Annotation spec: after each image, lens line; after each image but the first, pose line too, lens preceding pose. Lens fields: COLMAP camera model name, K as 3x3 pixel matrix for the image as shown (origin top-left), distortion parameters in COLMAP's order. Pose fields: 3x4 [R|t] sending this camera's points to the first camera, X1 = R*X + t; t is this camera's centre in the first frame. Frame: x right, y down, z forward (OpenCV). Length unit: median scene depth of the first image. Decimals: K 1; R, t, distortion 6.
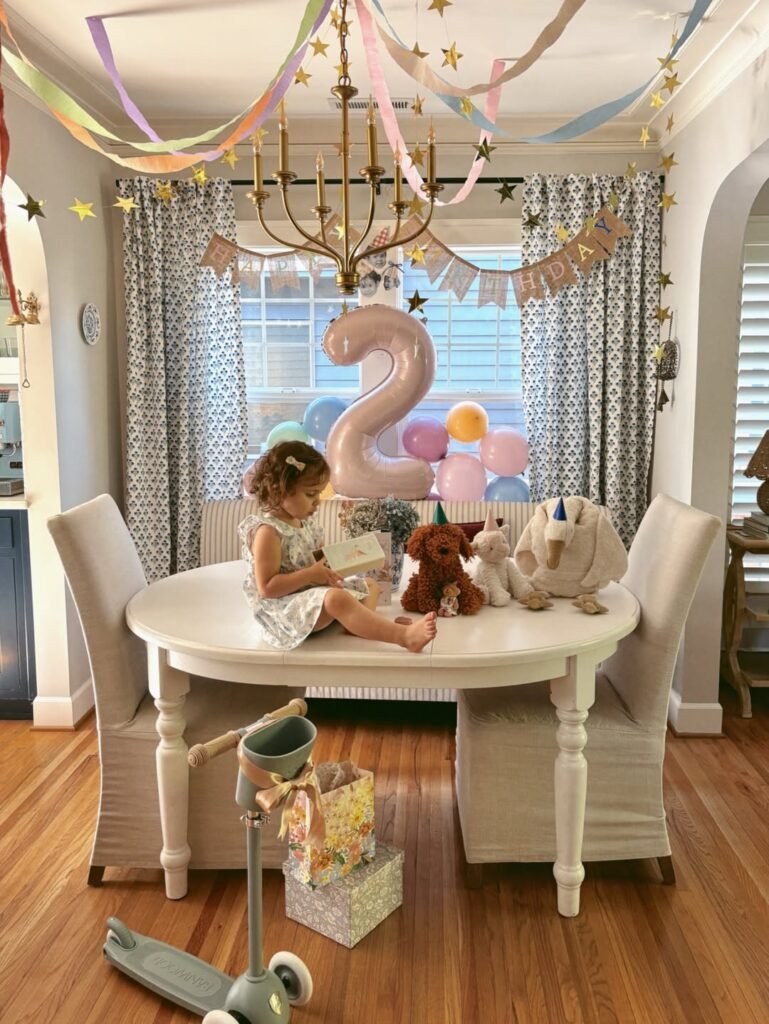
lens RADIAL K [[822.9, 0, 404.8], [0, 822.9, 484.3], [0, 0, 1]] dist [0.107157, -0.317440]
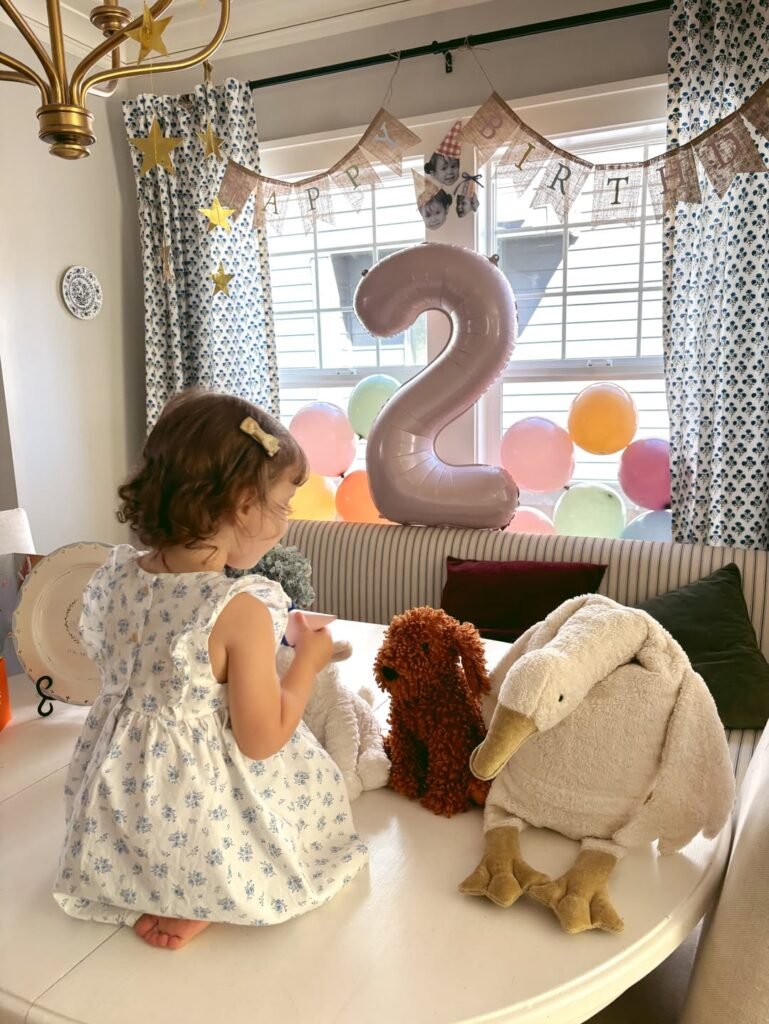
lens RADIAL K [[773.7, 0, 393.9], [0, 773.7, 518.9], [0, 0, 1]] dist [0.044722, -0.055223]
pose [[0.932407, 0.040587, -0.359123, 0.170926], [-0.016395, 0.997401, 0.070154, -0.032341], [0.361037, -0.059524, 0.930650, 0.380416]]
